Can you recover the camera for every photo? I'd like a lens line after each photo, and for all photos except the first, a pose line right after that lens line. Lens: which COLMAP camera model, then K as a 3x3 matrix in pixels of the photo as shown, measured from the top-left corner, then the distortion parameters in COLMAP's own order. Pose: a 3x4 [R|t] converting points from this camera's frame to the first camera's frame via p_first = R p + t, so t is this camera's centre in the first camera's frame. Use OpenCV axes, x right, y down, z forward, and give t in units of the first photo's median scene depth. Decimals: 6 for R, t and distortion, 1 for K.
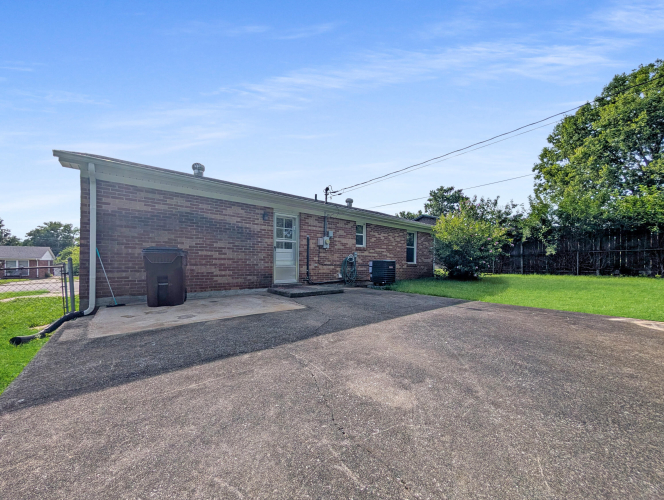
lens RADIAL K [[246.3, 0, 330.5], [0, 246.3, 267.5], [0, 0, 1]] dist [0.002134, -0.000626]
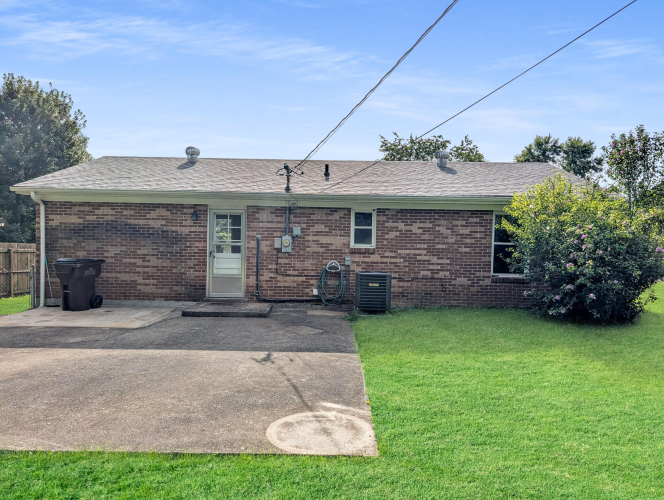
lens RADIAL K [[490.4, 0, 349.7], [0, 490.4, 252.1], [0, 0, 1]] dist [0.020379, -0.021653]
pose [[0.788874, 0.028632, -0.613888, 1.038865], [-0.026990, 0.999564, 0.011937, -0.105062], [0.613962, 0.007152, 0.789303, 0.003171]]
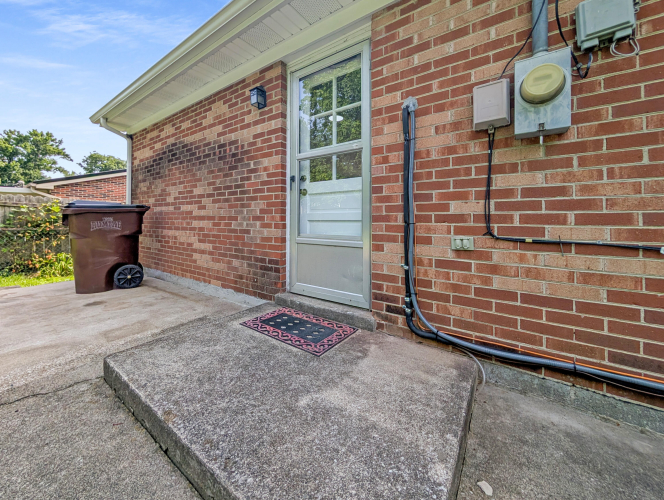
lens RADIAL K [[246.3, 0, 337.2], [0, 246.3, 216.5], [0, 0, 1]] dist [0.002134, -0.000626]
pose [[0.282473, -0.026090, -0.958920, 0.090548], [-0.023140, 0.999154, -0.034001, -0.021591], [0.958996, 0.031794, 0.281630, 0.889594]]
